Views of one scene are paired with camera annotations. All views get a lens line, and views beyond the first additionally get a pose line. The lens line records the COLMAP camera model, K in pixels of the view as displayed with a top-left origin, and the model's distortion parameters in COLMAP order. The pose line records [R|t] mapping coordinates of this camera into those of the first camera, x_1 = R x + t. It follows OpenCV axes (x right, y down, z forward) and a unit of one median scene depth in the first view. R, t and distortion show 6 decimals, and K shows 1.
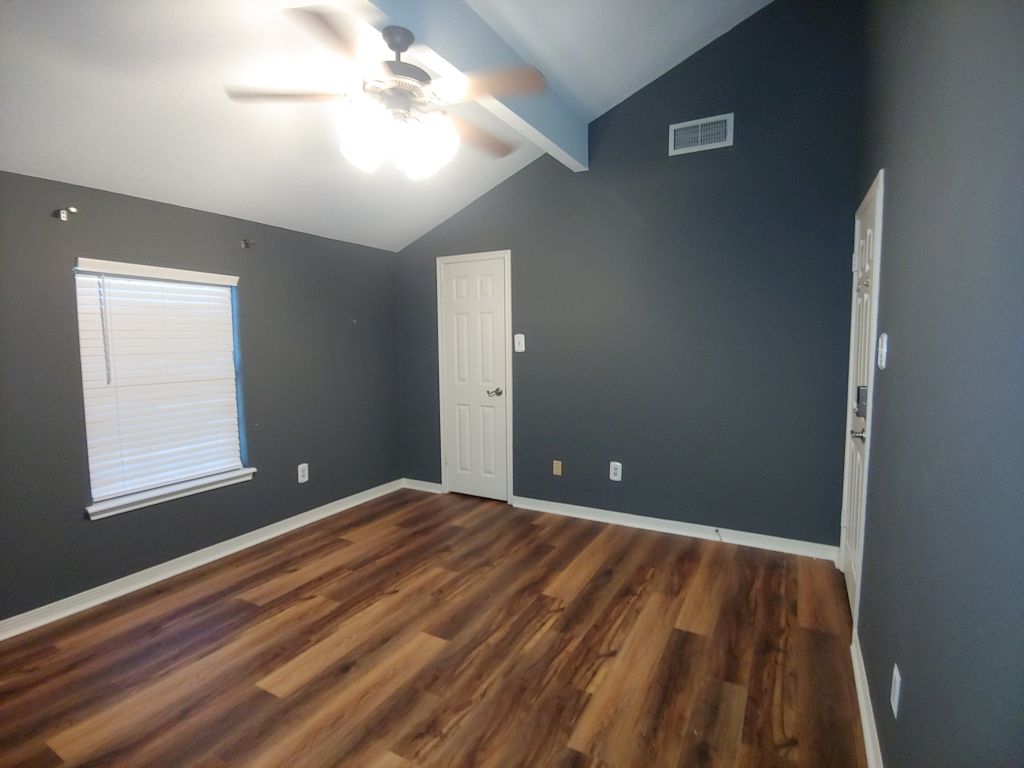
lens RADIAL K [[515.9, 0, 512.0], [0, 515.9, 384.0], [0, 0, 1]] dist [-0.014162, -0.002420]
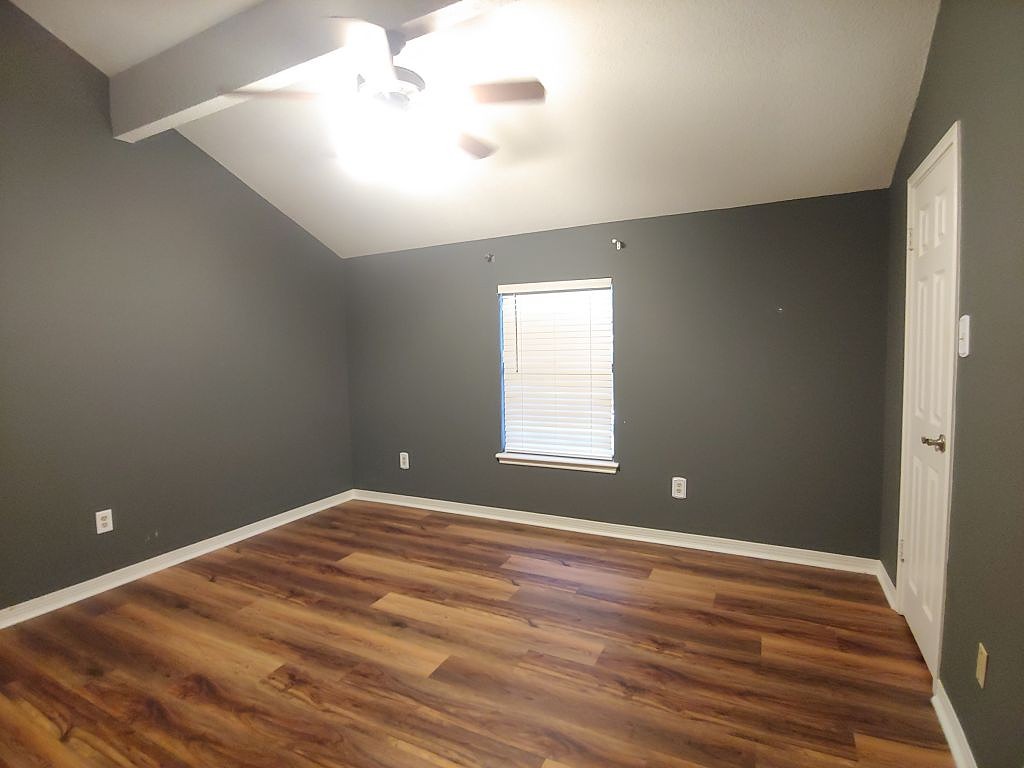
lens RADIAL K [[515.9, 0, 512.0], [0, 515.9, 384.0], [0, 0, 1]] dist [-0.014162, -0.002420]
pose [[0.031270, 0.072632, -0.996868, 0.625882], [-0.068856, 0.995143, 0.070347, -0.064147], [0.997136, 0.066440, 0.036120, 0.926275]]
